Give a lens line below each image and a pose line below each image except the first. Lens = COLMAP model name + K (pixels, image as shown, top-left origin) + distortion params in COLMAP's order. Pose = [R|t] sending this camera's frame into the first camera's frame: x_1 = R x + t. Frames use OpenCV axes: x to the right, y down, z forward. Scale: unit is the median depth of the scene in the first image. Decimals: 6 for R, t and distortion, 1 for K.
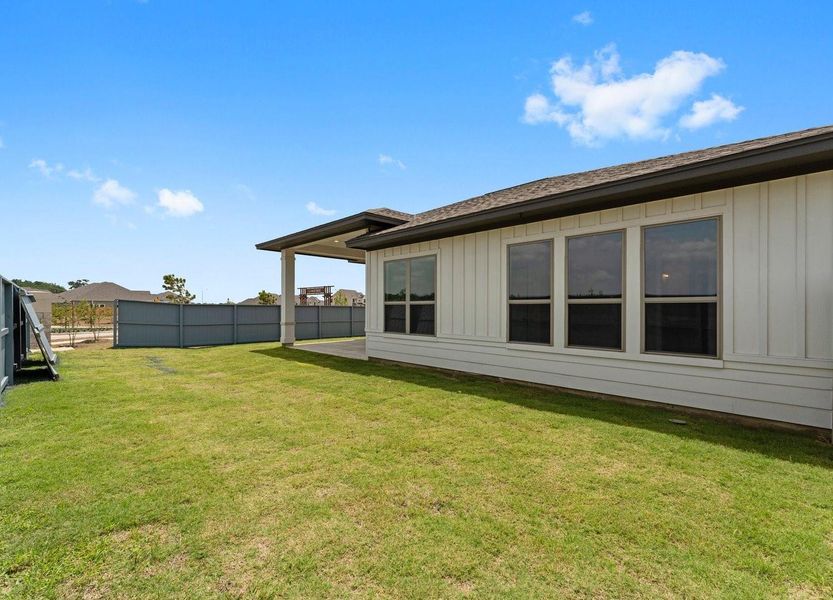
lens RADIAL K [[360.2, 0, 416.4], [0, 360.2, 311.1], [0, 0, 1]] dist [-0.000543, -0.000020]
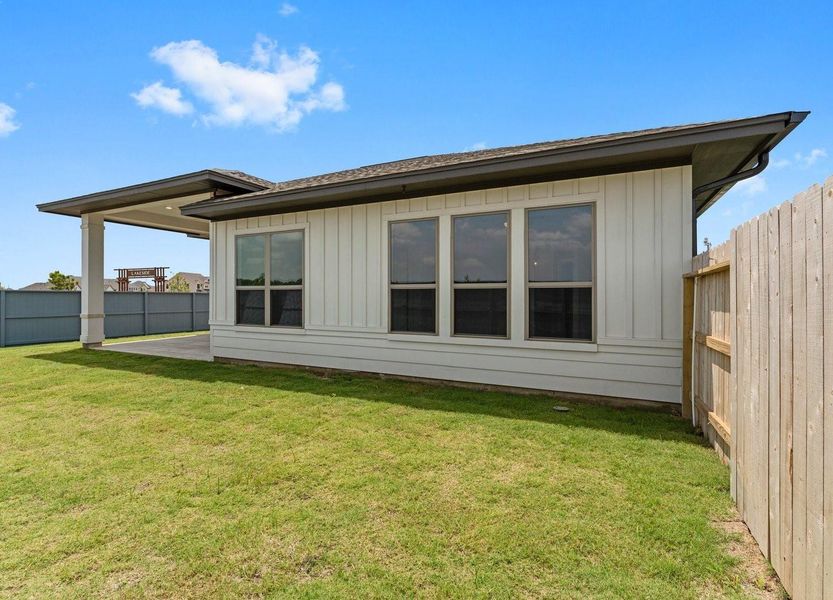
lens RADIAL K [[370.5, 0, 413.6], [0, 370.5, 295.0], [0, 0, 1]] dist [-0.001630, 0.000140]
pose [[0.941601, 0.000477, 0.336731, 0.006771], [0.003754, 0.999922, -0.011915, 0.006549], [-0.336711, 0.012484, 0.941525, 0.147706]]
